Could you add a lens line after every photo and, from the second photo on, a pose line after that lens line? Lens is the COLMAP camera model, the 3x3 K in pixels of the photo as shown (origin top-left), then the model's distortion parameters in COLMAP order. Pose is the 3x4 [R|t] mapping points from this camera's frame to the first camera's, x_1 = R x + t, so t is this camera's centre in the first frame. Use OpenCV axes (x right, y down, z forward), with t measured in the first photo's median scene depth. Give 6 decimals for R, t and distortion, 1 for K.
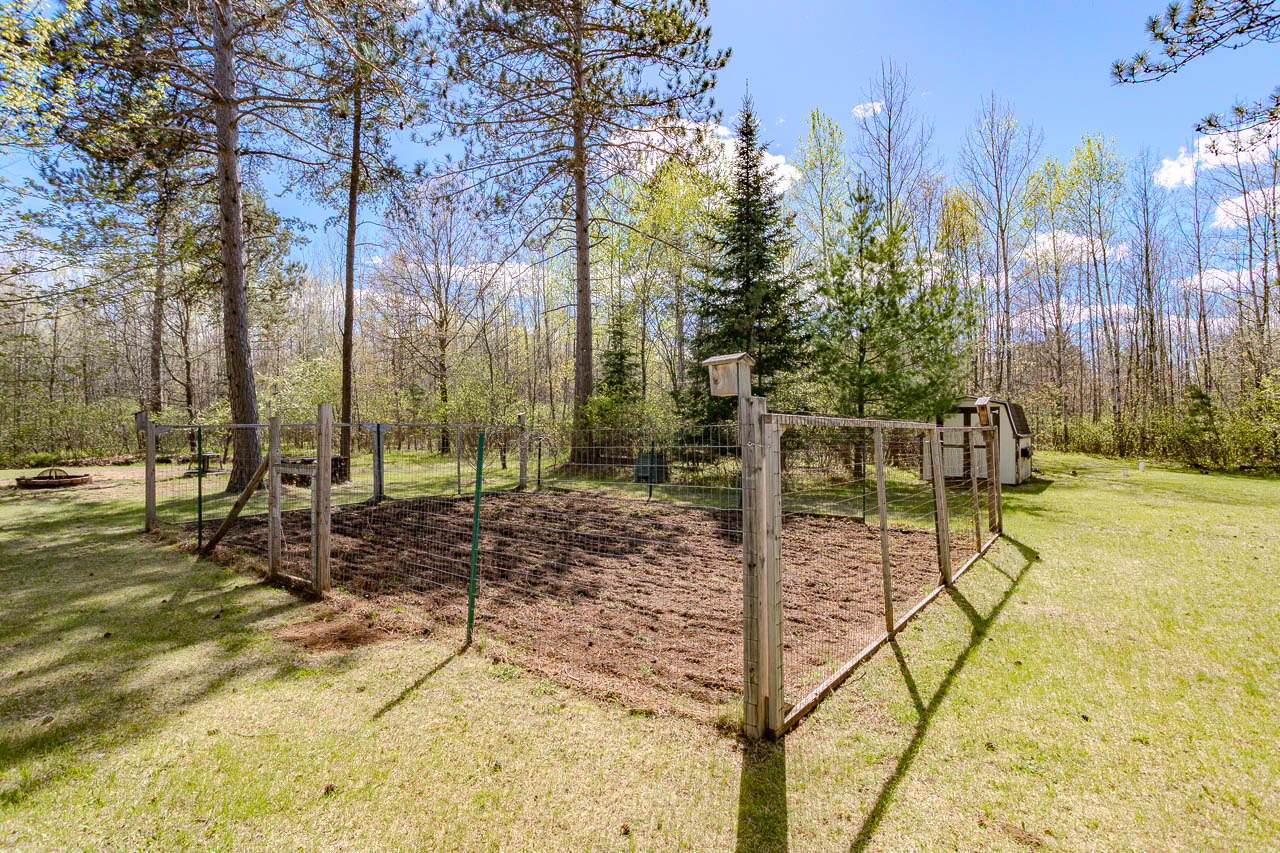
lens RADIAL K [[604.5, 0, 635.8], [0, 604.5, 422.8], [0, 0, 1]] dist [-0.020396, 0.000433]
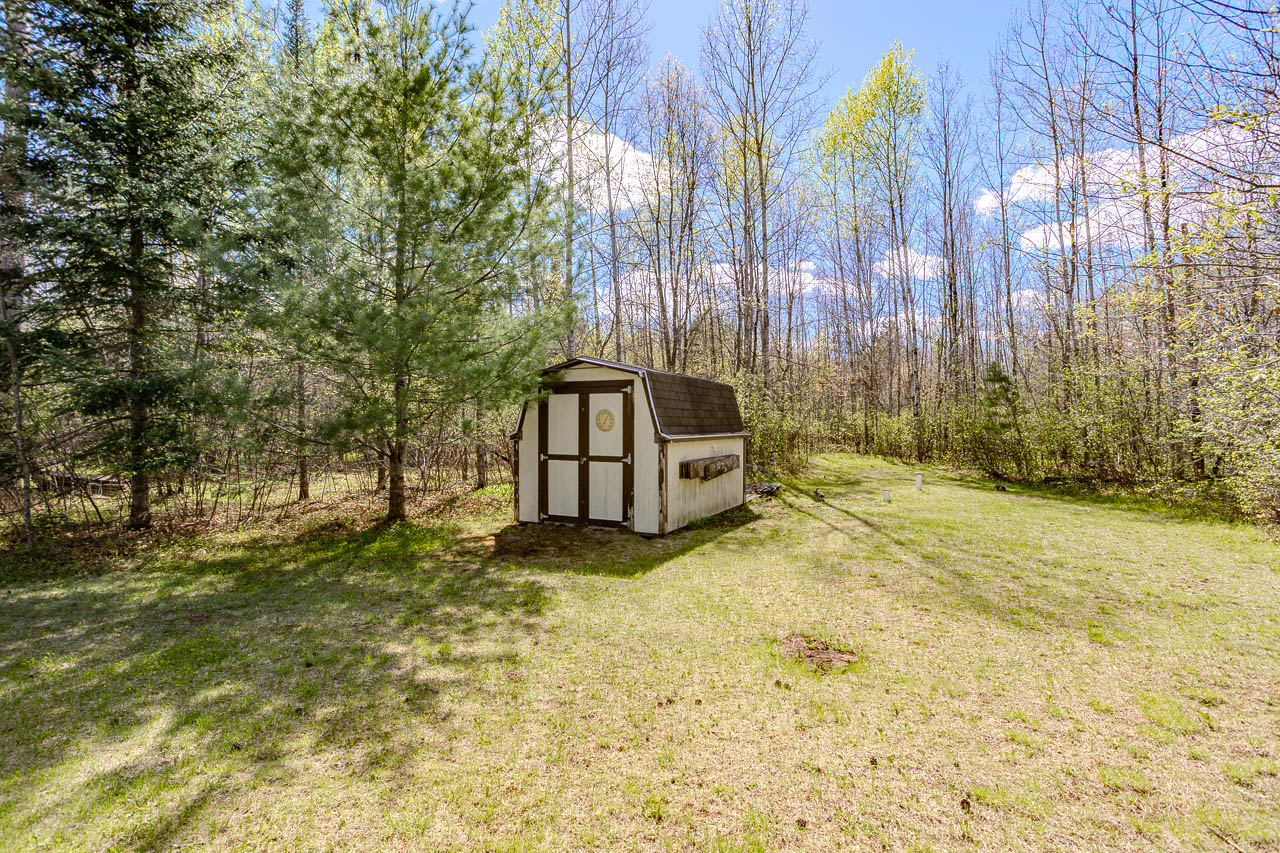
lens RADIAL K [[604.5, 0, 635.8], [0, 604.5, 422.8], [0, 0, 1]] dist [-0.020396, 0.000433]
pose [[0.980268, 0.006467, 0.197566, 0.367726], [-0.007483, 0.999962, 0.004393, 0.005187], [-0.197531, -0.005785, 0.980280, 0.367278]]
